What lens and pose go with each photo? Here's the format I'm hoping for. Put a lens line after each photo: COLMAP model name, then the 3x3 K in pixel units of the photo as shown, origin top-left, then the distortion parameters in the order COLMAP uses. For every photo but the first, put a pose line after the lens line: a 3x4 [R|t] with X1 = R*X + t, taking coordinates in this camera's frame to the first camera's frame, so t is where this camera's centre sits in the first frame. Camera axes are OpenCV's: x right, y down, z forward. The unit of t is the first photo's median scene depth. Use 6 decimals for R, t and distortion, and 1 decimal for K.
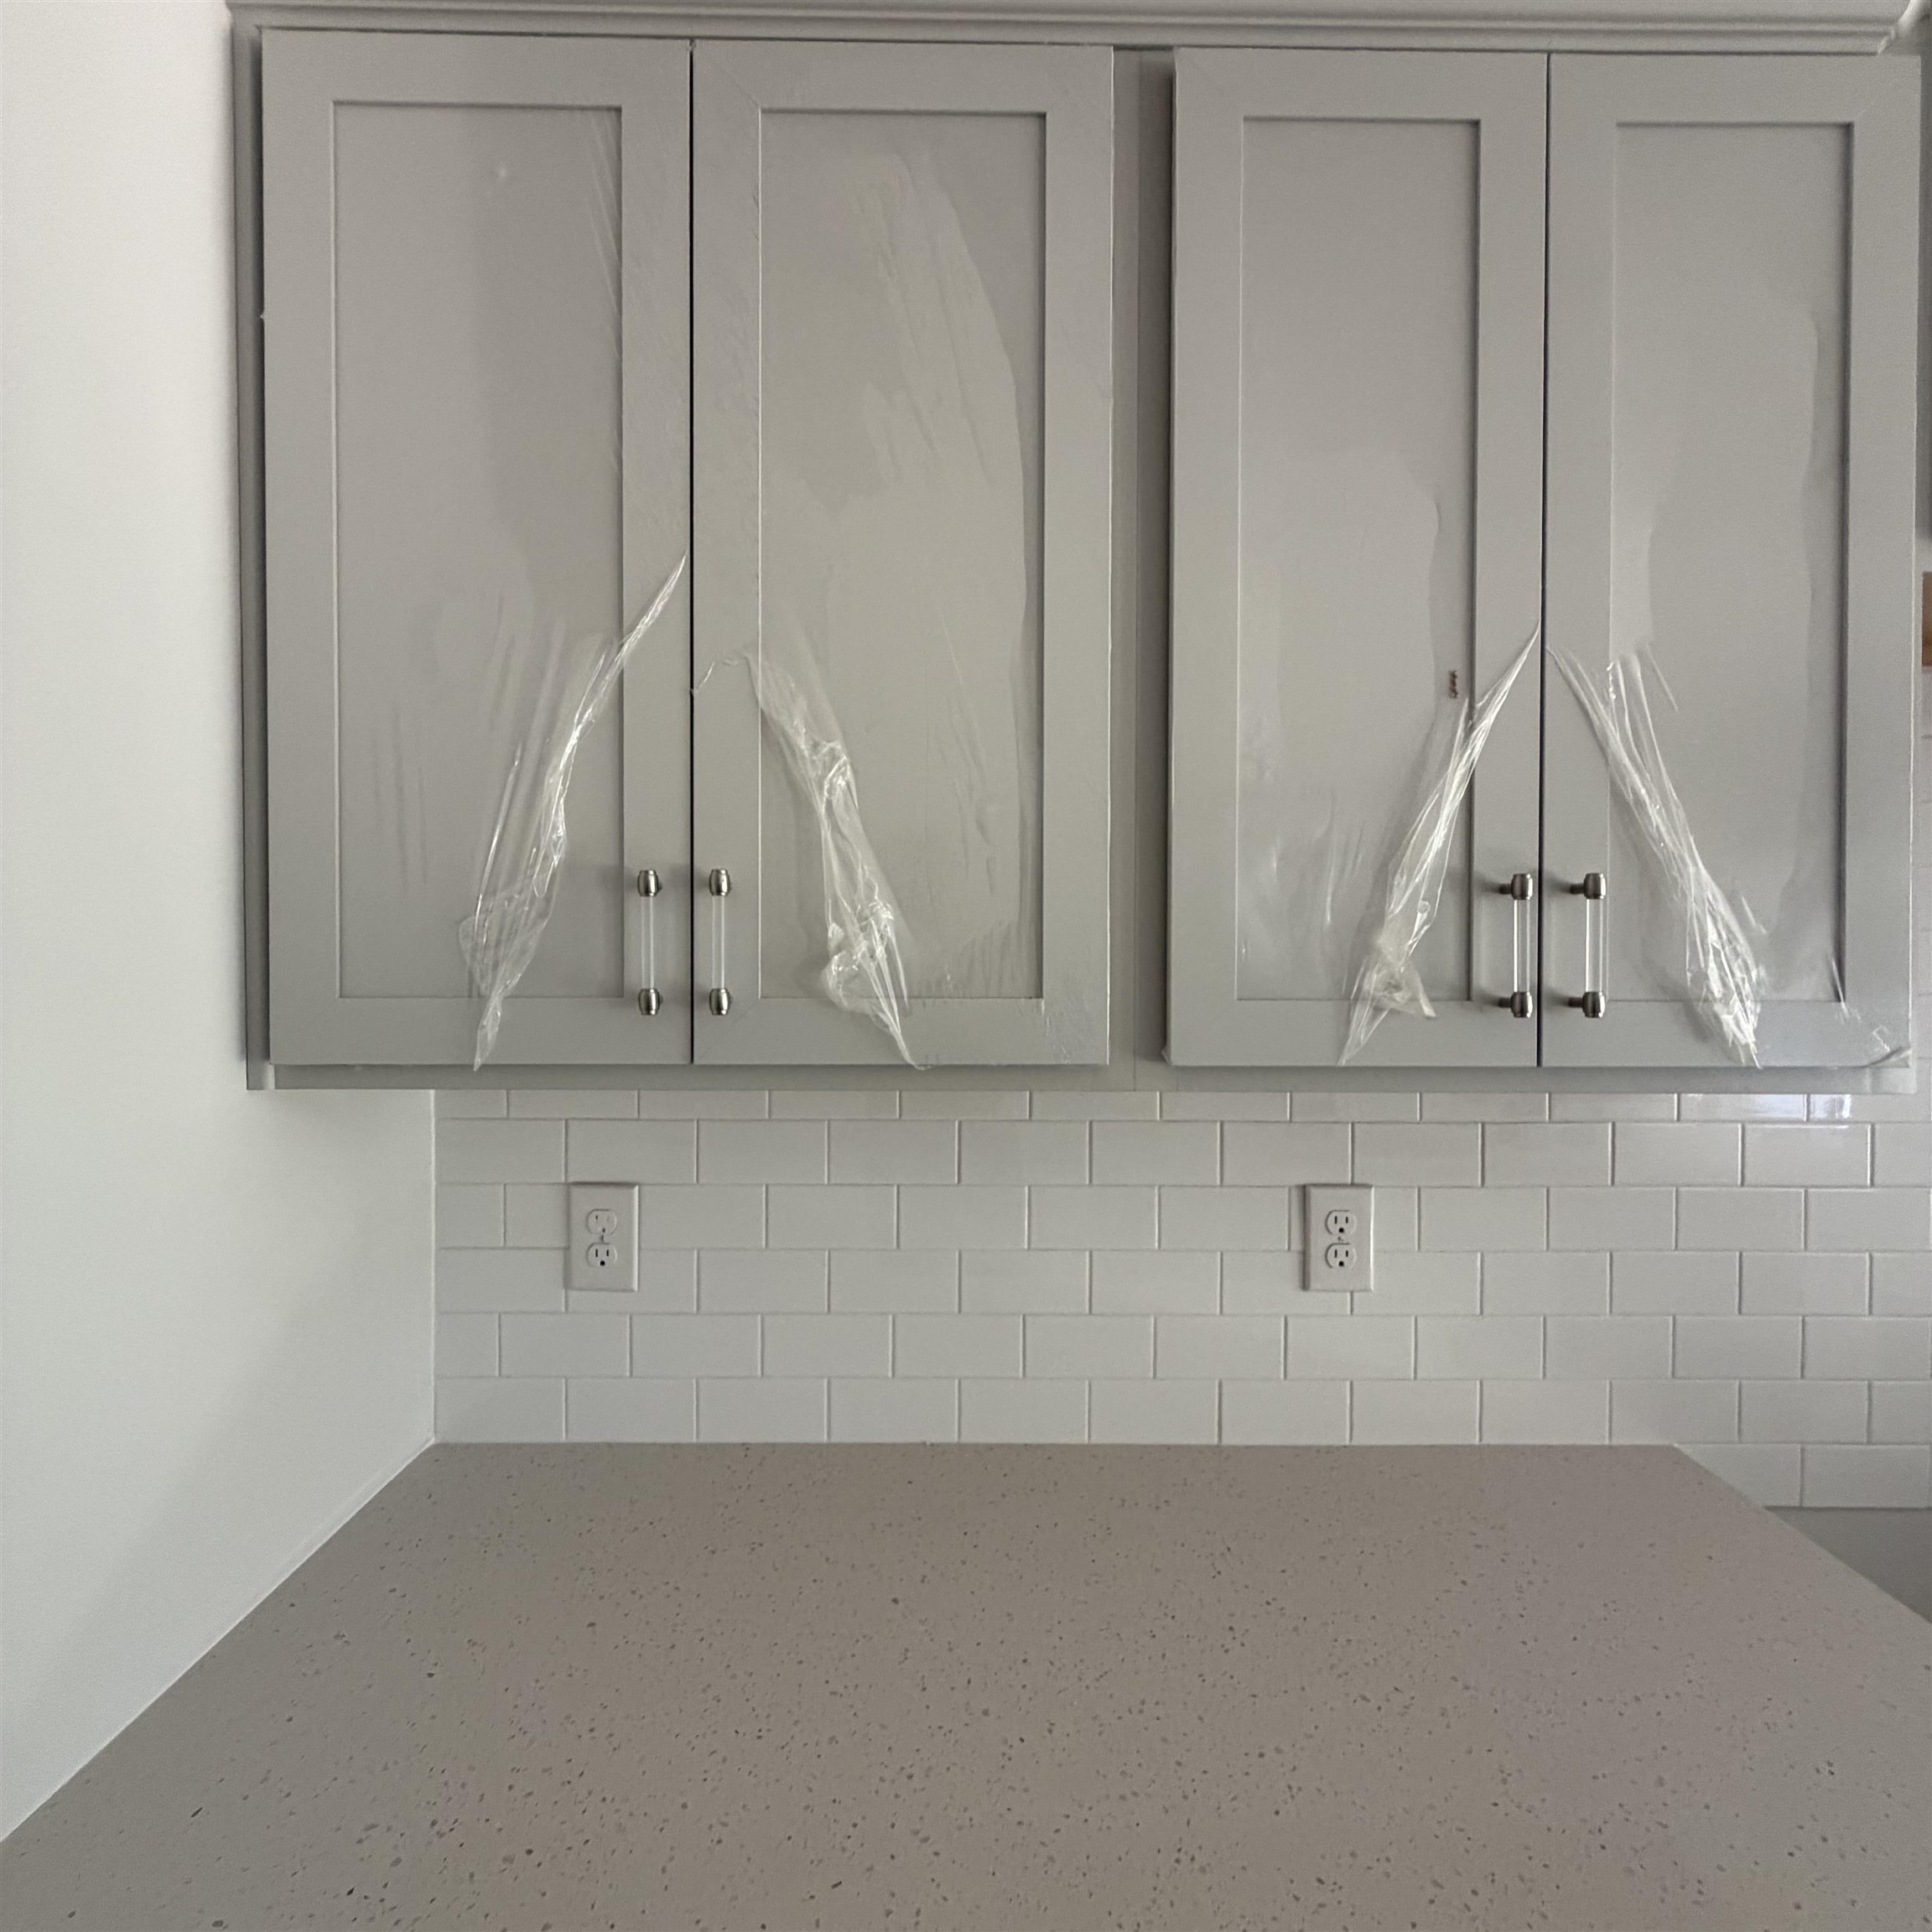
lens RADIAL K [[1025.4, 0, 967.0], [0, 1025.4, 967.0], [0, 0, 1]] dist [-0.002174, 0.000254]
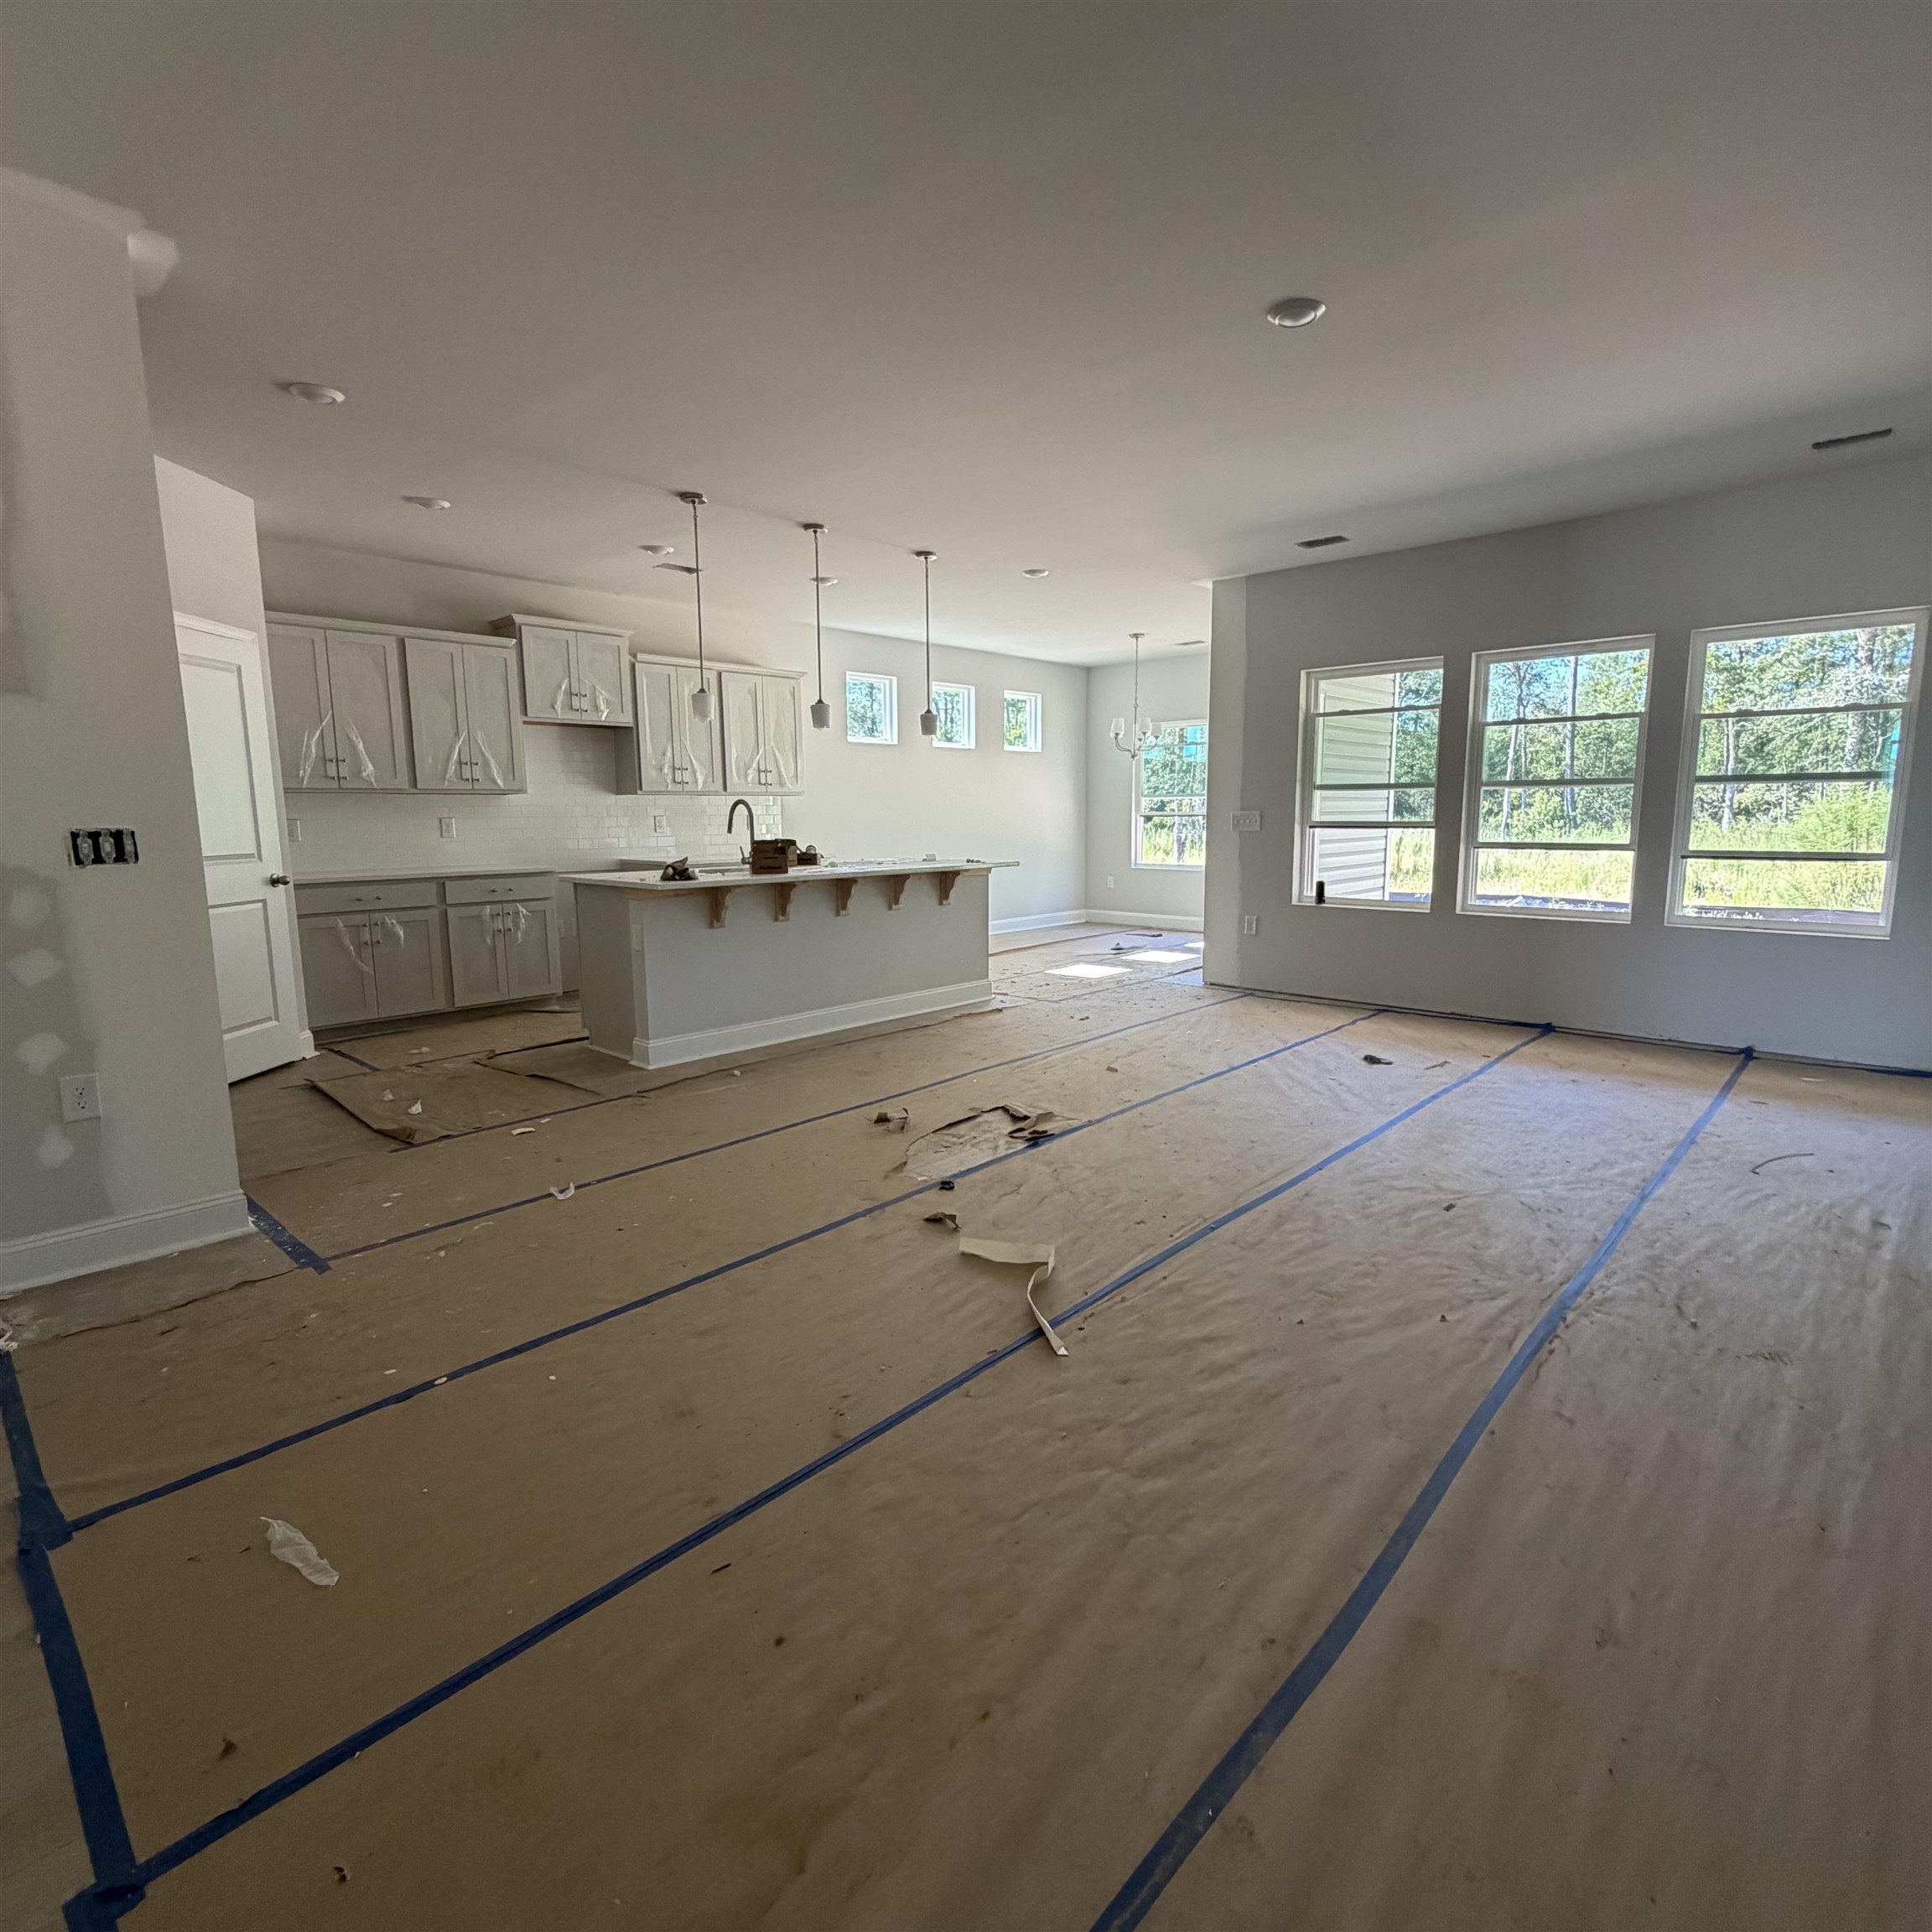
lens RADIAL K [[1025.4, 0, 961.4], [0, 1025.4, 963.5], [0, 0, 1]] dist [-0.002174, 0.000254]
pose [[0.698135, -0.116263, 0.706463, -2.277464], [0.019894, 0.989496, 0.143182, 0.347910], [-0.715689, -0.085906, 0.693115, -6.566070]]
